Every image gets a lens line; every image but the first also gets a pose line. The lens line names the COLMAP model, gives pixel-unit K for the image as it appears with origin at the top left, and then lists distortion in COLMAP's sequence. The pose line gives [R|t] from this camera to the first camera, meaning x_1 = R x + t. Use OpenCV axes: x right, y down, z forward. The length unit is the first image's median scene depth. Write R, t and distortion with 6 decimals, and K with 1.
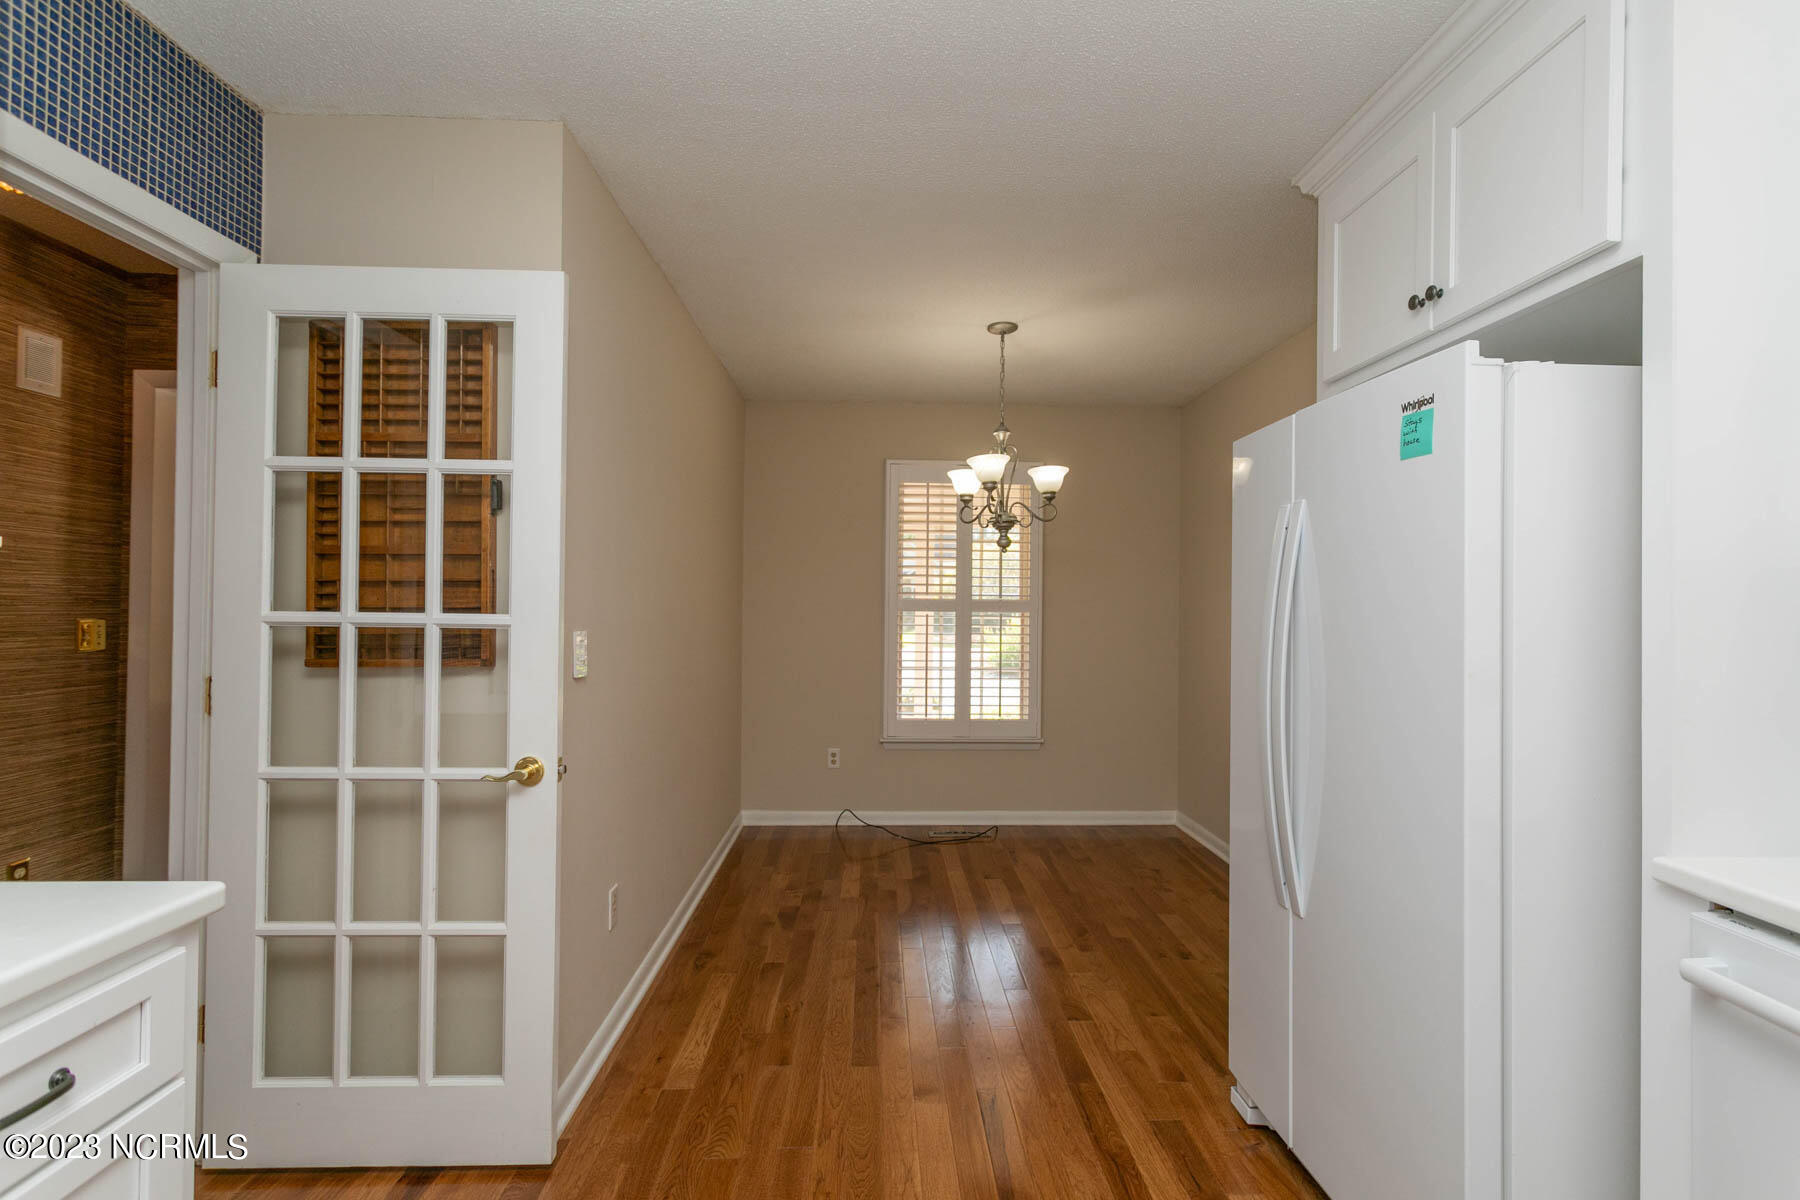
lens RADIAL K [[848.2, 0, 904.5], [0, 848.2, 593.9], [0, 0, 1]] dist [-0.001669, 0.001394]
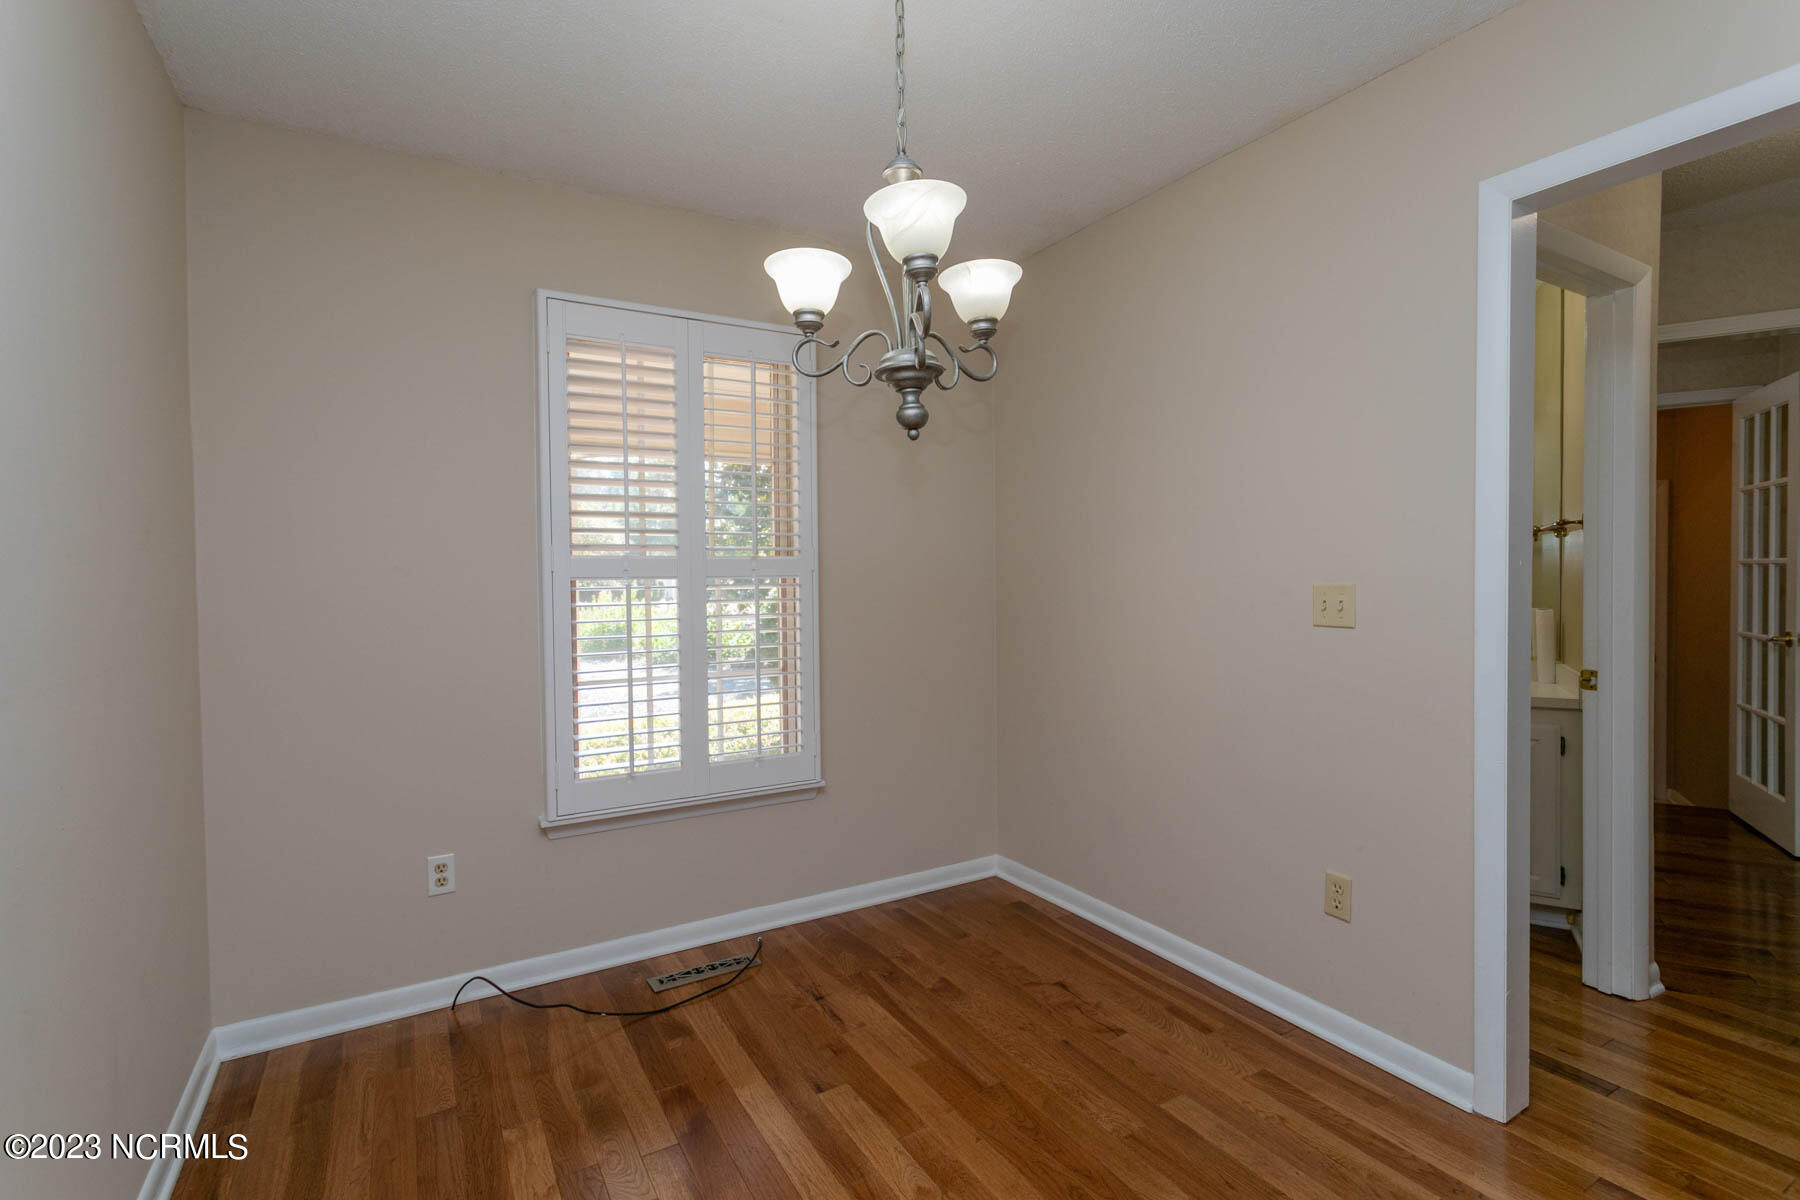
lens RADIAL K [[848.2, 0, 904.5], [0, 848.2, 593.9], [0, 0, 1]] dist [-0.001669, 0.001394]
pose [[0.878879, -0.027434, 0.476254, -0.091555], [0.012416, 0.999322, 0.034652, 0.016935], [-0.476882, -0.024542, 0.878624, 0.516190]]
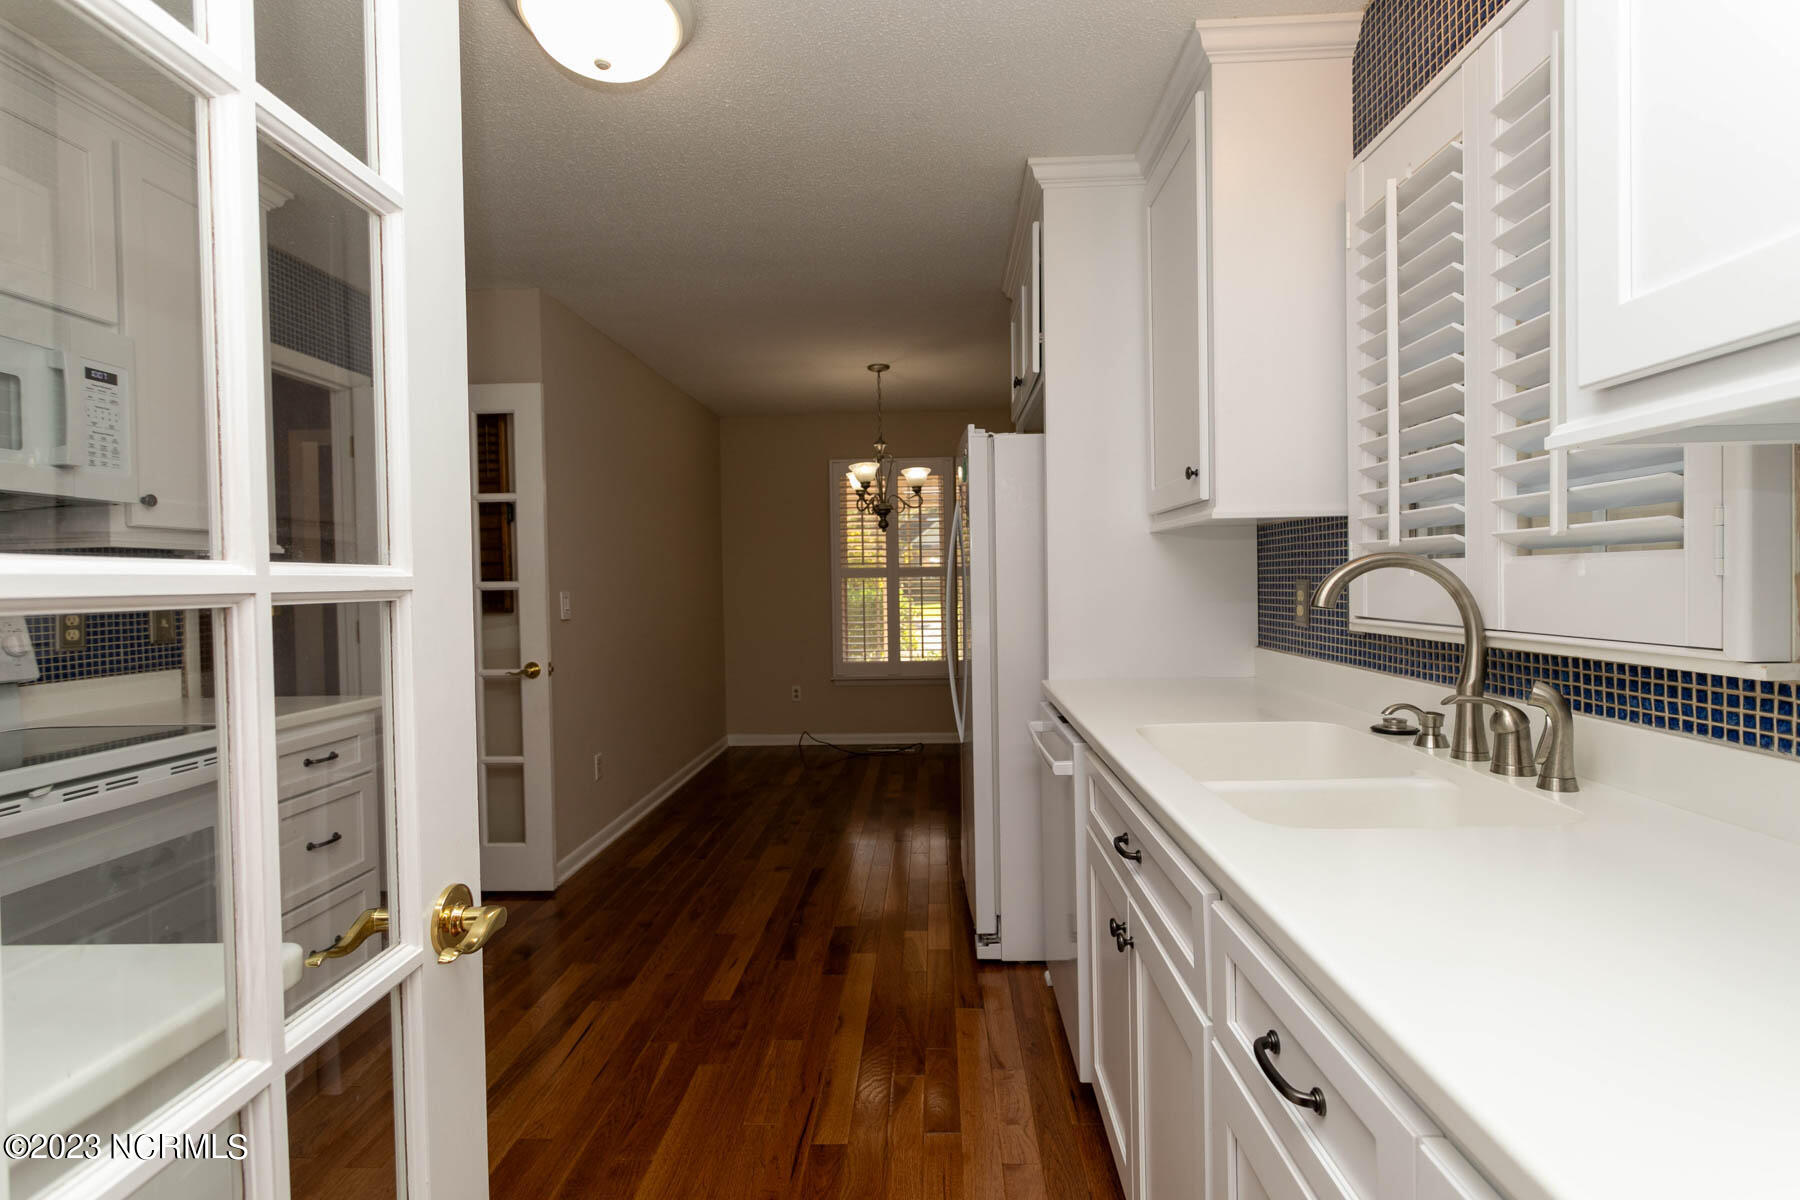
lens RADIAL K [[848.2, 0, 904.5], [0, 848.2, 593.9], [0, 0, 1]] dist [-0.001669, 0.001394]
pose [[0.997044, -0.026246, -0.072214, 0.211588], [0.028524, 0.999122, 0.030697, 0.008900], [0.071345, -0.032666, 0.996917, -0.320326]]
